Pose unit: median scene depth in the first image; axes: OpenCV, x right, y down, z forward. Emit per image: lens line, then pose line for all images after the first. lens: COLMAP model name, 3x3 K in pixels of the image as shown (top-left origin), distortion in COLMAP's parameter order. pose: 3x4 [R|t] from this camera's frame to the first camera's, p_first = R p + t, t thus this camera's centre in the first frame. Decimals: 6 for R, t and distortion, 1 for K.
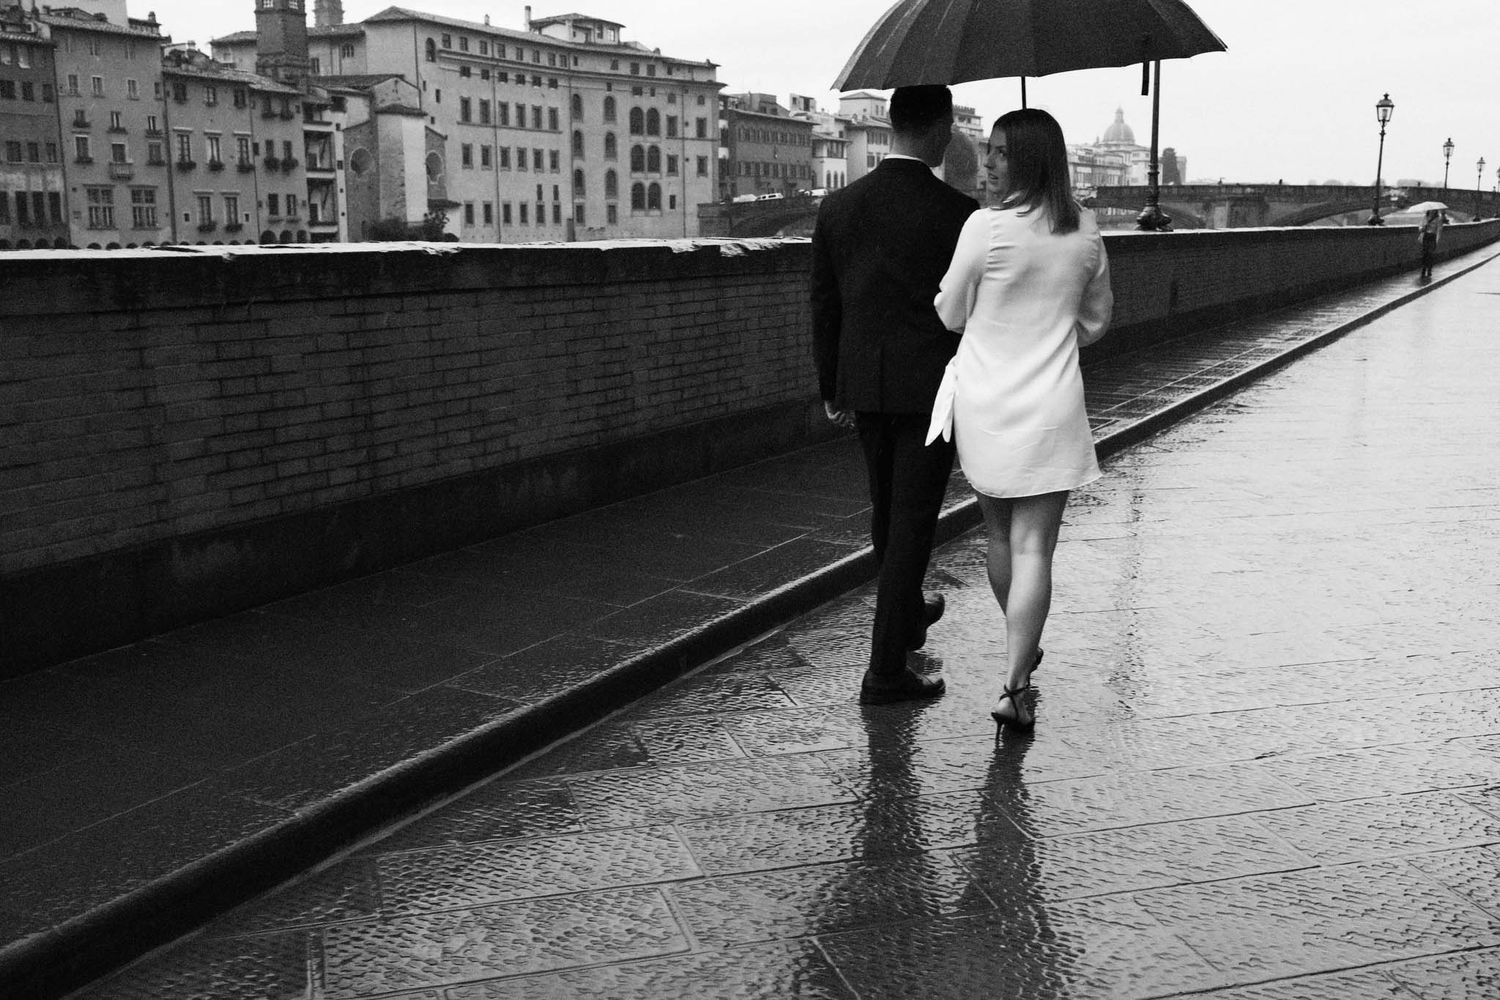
lens RADIAL K [[1556.5, 0, 750.0], [0, 1556.5, 500.0], [0, 0, 1]] dist [0.007348, -0.001106]
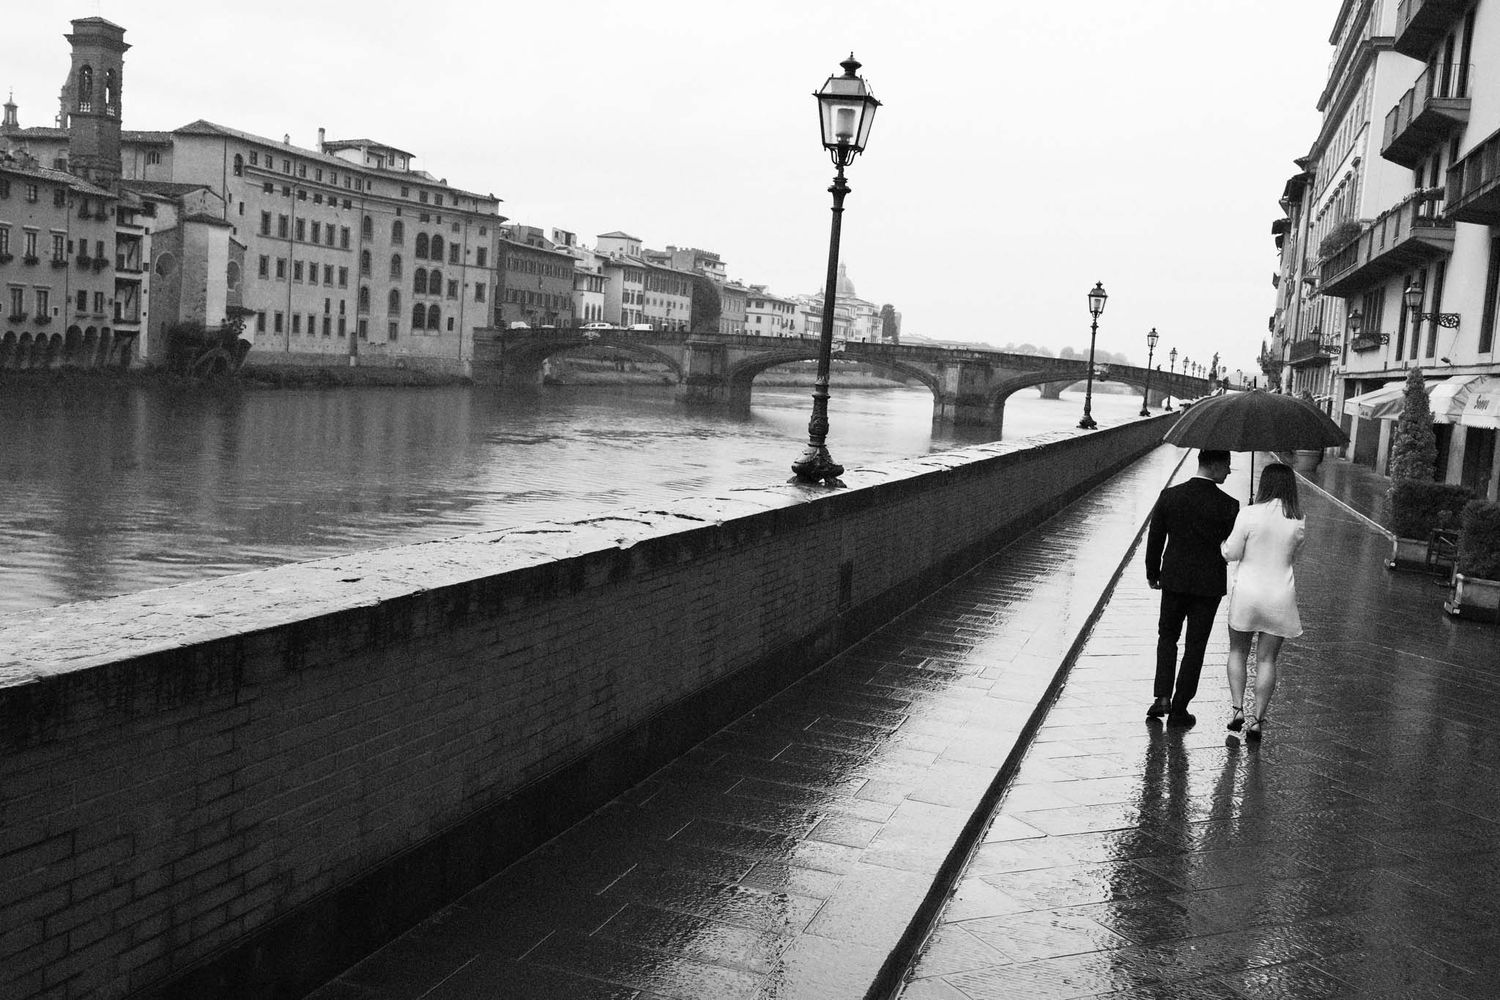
lens RADIAL K [[1556.5, 0, 750.0], [0, 1556.5, 500.0], [0, 0, 1]] dist [0.007348, -0.001106]
pose [[0.980869, 0.057969, 0.185835, -0.044536], [-0.043001, 0.995572, -0.083591, 0.006750], [-0.189858, 0.074000, 0.979019, -0.064808]]
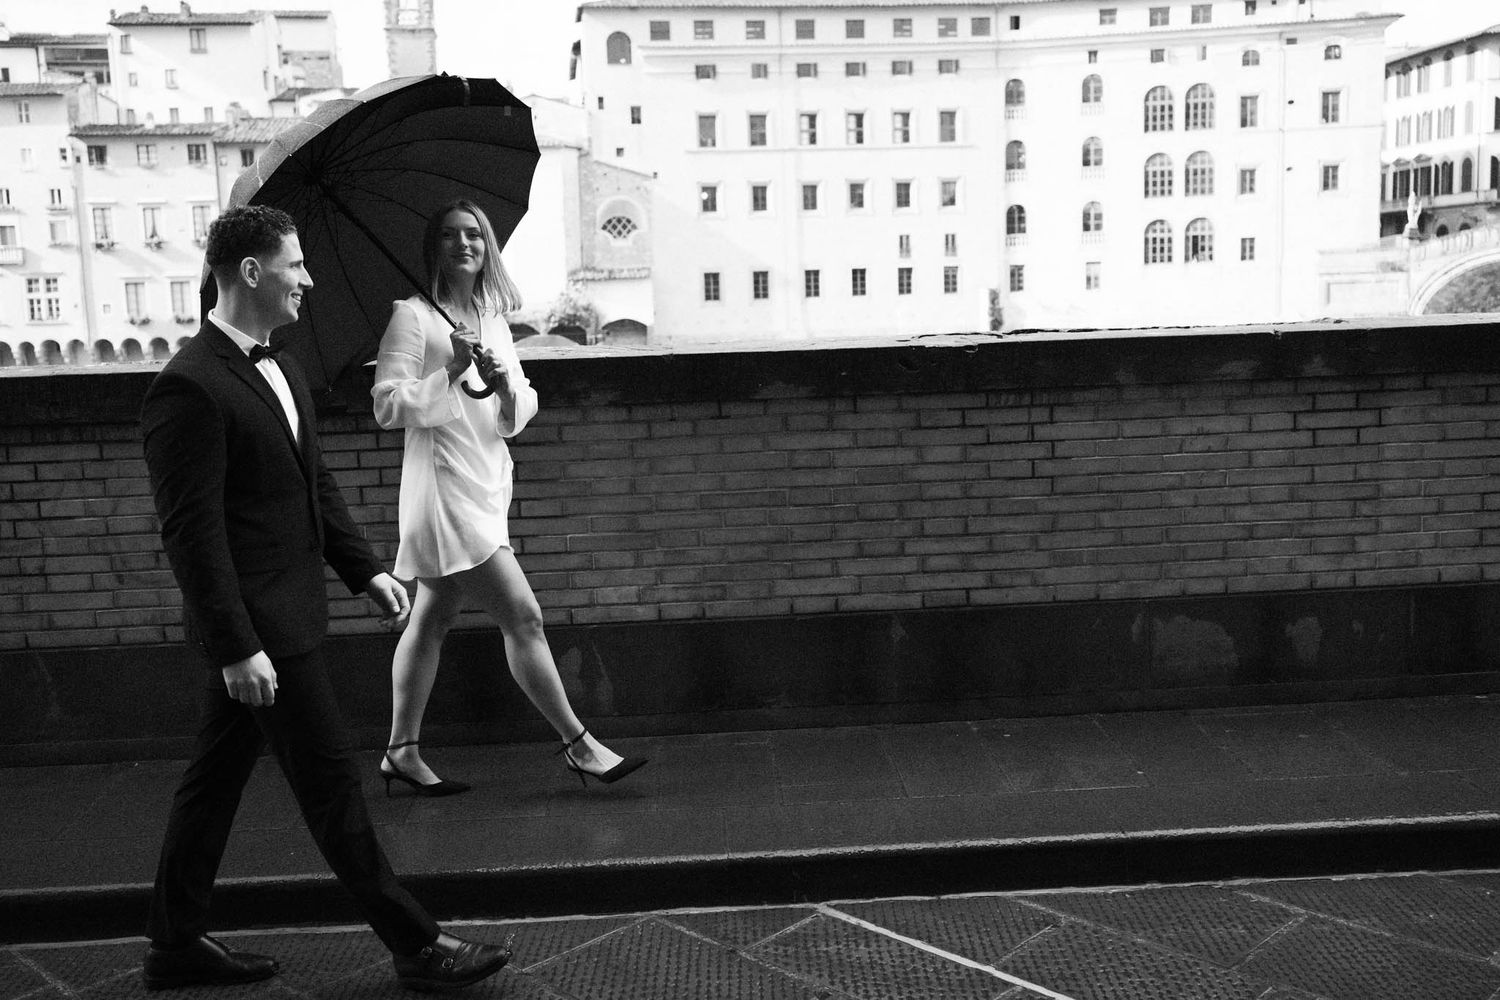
lens RADIAL K [[1556.5, 0, 750.0], [0, 1556.5, 500.0], [0, 0, 1]] dist [0.007348, -0.001106]
pose [[0.499185, 0.110210, -0.859458, 0.385354], [-0.128156, 0.990360, 0.052561, -0.123403], [0.856966, 0.083907, 0.508497, 0.647738]]
